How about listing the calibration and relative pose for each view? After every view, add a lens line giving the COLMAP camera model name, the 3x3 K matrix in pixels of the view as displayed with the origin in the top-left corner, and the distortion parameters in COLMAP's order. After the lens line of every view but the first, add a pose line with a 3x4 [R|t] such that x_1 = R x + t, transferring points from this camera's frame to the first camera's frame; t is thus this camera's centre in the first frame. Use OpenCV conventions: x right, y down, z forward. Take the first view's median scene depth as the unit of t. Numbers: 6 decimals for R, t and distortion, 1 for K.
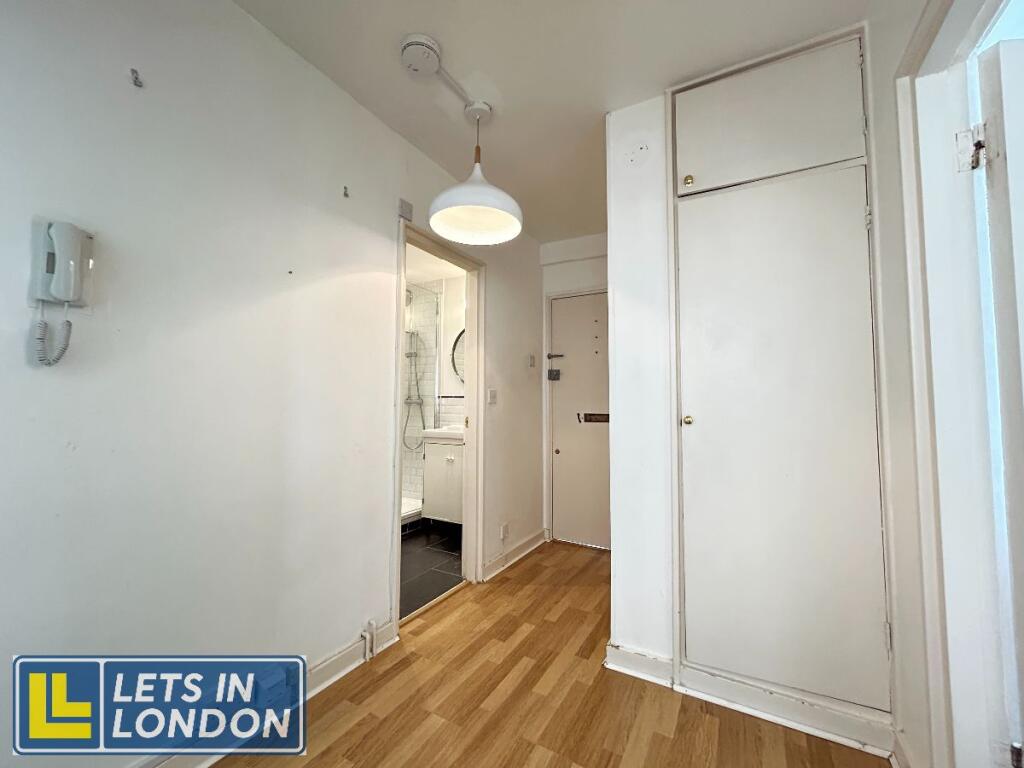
lens RADIAL K [[409.6, 0, 512.0], [0, 409.6, 384.0], [0, 0, 1]] dist [-0.001775, -0.000477]
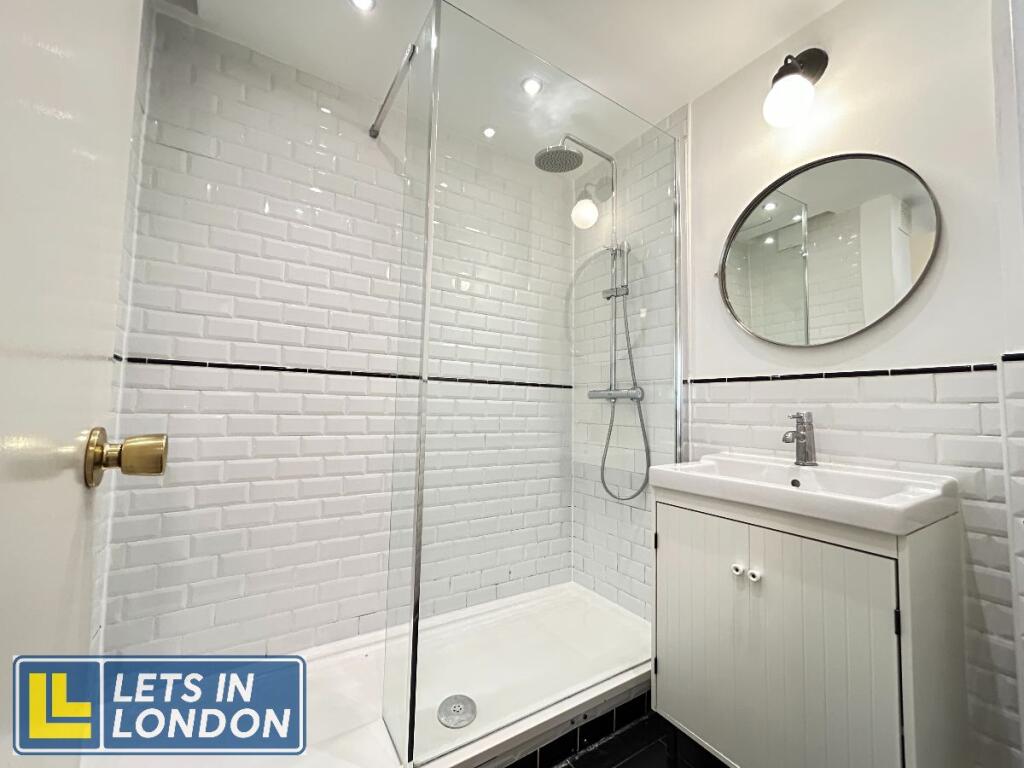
lens RADIAL K [[409.6, 0, 512.0], [0, 409.6, 384.0], [0, 0, 1]] dist [-0.001775, -0.000477]
pose [[0.883222, -0.018120, -0.468605, -0.135038], [0.015242, 0.999834, -0.009932, 0.034251], [0.468707, 0.001630, 0.883352, 0.538609]]
